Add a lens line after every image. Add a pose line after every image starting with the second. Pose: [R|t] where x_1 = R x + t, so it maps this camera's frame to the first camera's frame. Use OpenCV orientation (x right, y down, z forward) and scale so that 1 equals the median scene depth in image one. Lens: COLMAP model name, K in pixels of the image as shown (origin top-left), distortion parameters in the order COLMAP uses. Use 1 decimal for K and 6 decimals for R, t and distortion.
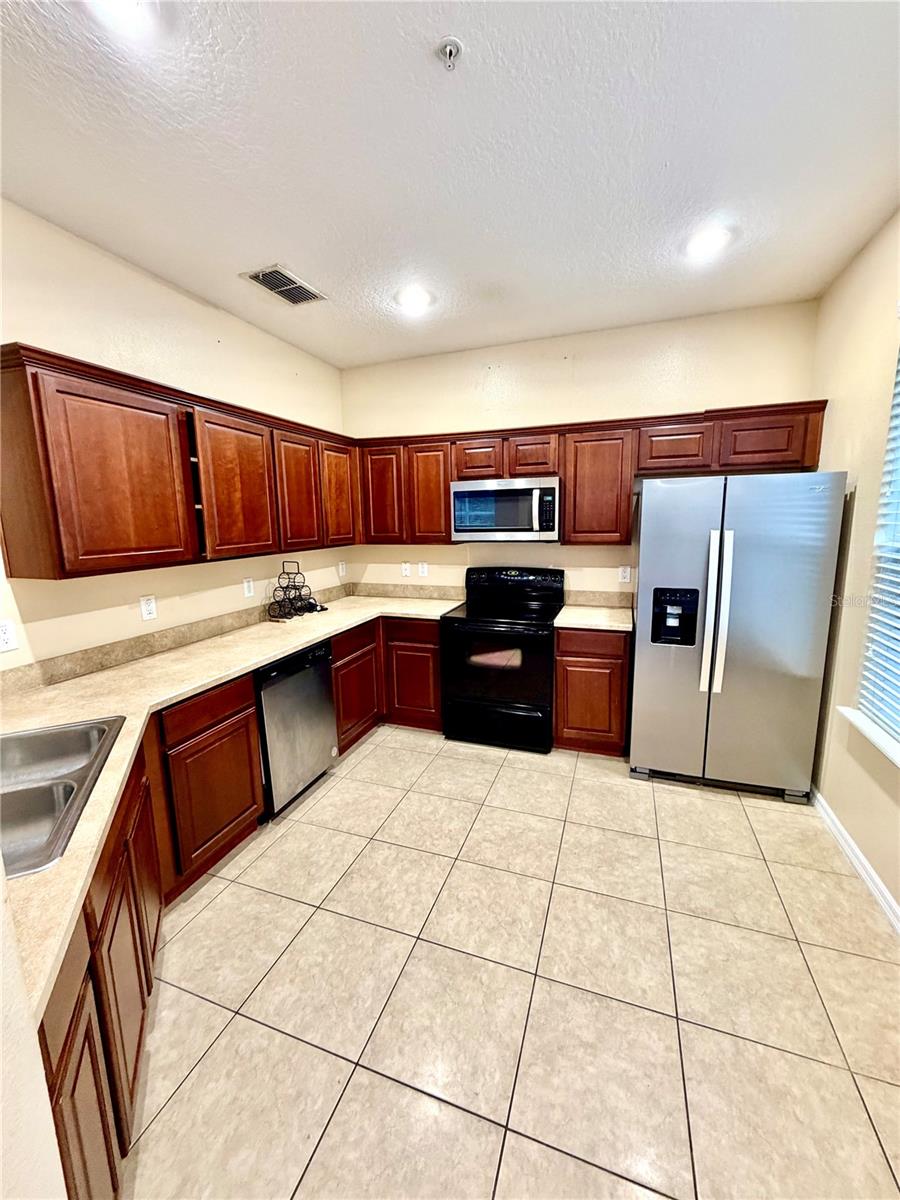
lens RADIAL K [[482.5, 0, 445.7], [0, 482.5, 600.1], [0, 0, 1]] dist [-0.000878, -0.000049]
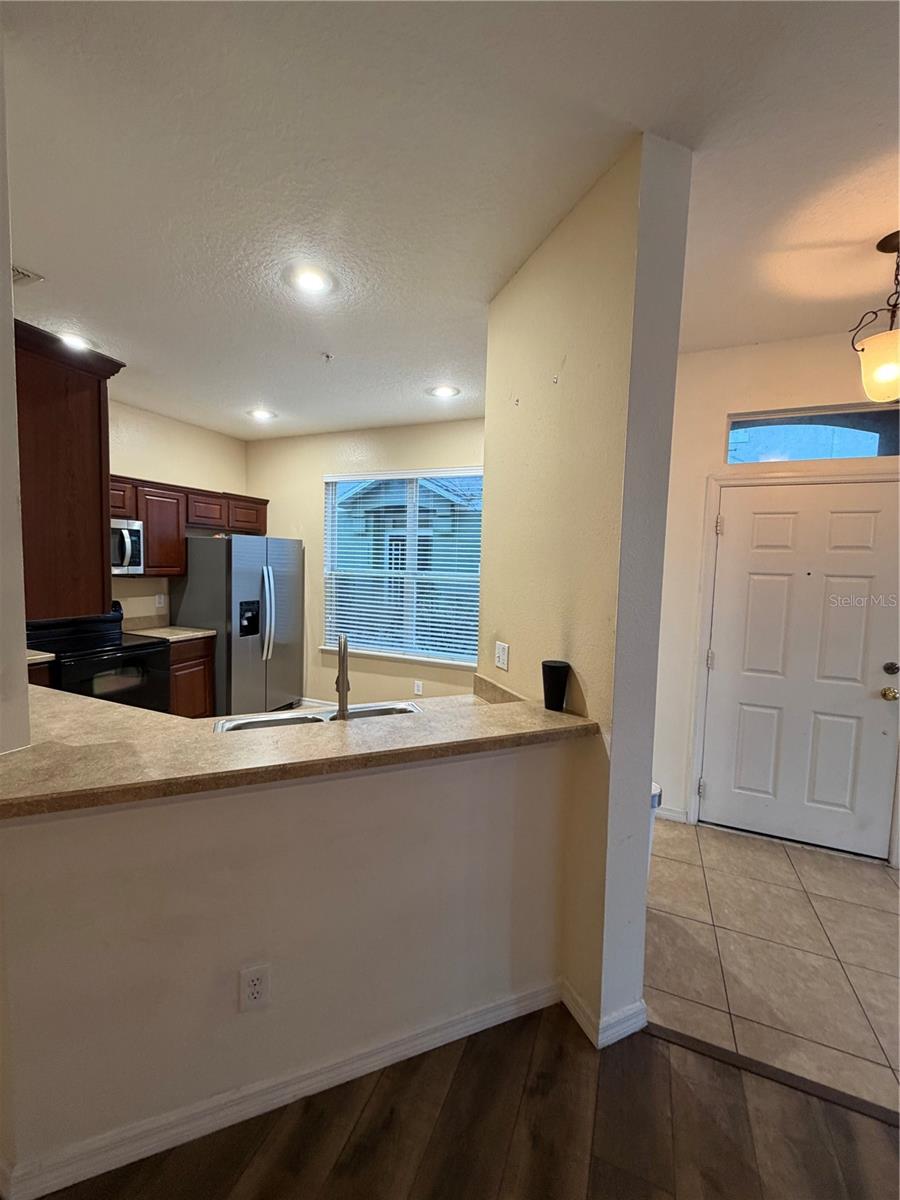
lens RADIAL K [[482.5, 0, 448.4], [0, 482.5, 596.9], [0, 0, 1]] dist [-0.000878, -0.000049]
pose [[0.058352, -0.054869, 0.996787, -1.096837], [0.141605, 0.988847, 0.046142, -0.017571], [-0.988202, 0.138458, 0.065471, 0.212939]]
